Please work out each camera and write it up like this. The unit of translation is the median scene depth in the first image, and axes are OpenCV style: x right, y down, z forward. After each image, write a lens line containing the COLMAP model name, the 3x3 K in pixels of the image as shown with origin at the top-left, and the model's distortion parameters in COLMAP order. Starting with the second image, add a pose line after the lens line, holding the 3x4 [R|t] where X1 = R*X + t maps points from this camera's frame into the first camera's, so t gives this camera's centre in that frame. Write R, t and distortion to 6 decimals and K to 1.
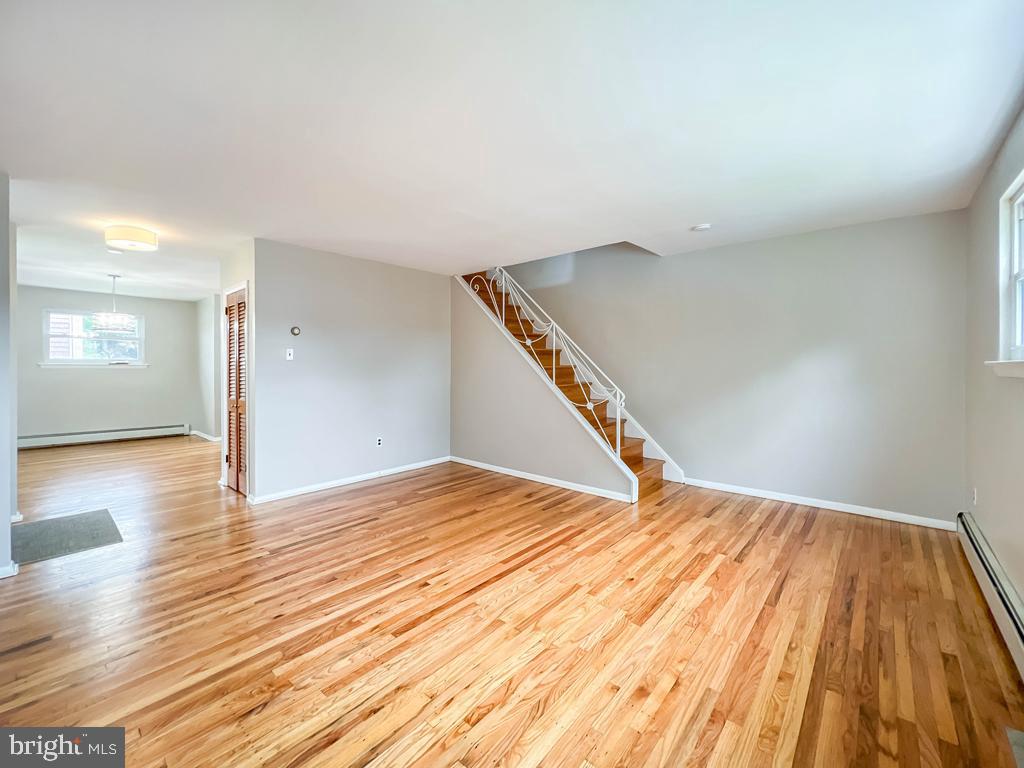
lens RADIAL K [[421.1, 0, 501.0], [0, 421.1, 365.2], [0, 0, 1]] dist [-0.002218, 0.001428]
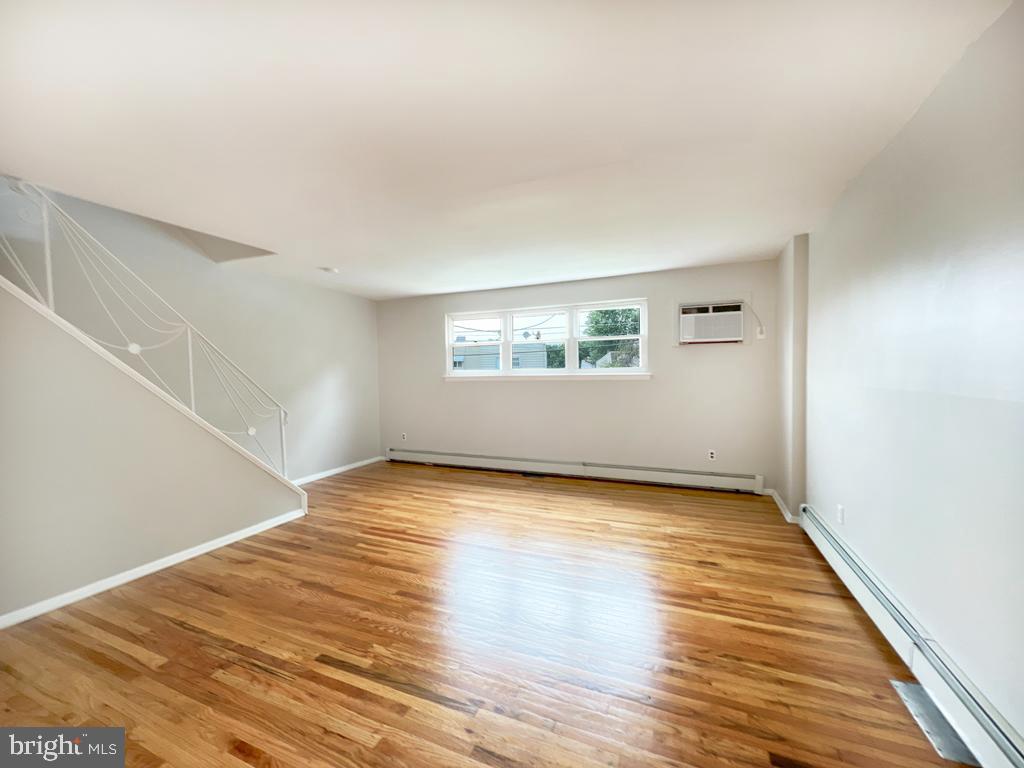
lens RADIAL K [[421.1, 0, 514.1], [0, 421.1, 384.8], [0, 0, 1]] dist [-0.002218, 0.001428]
pose [[-0.329022, -0.025638, 0.943974, -0.960613], [0.017849, 0.999284, 0.033361, -0.019624], [-0.944153, 0.027825, -0.328329, 0.982922]]
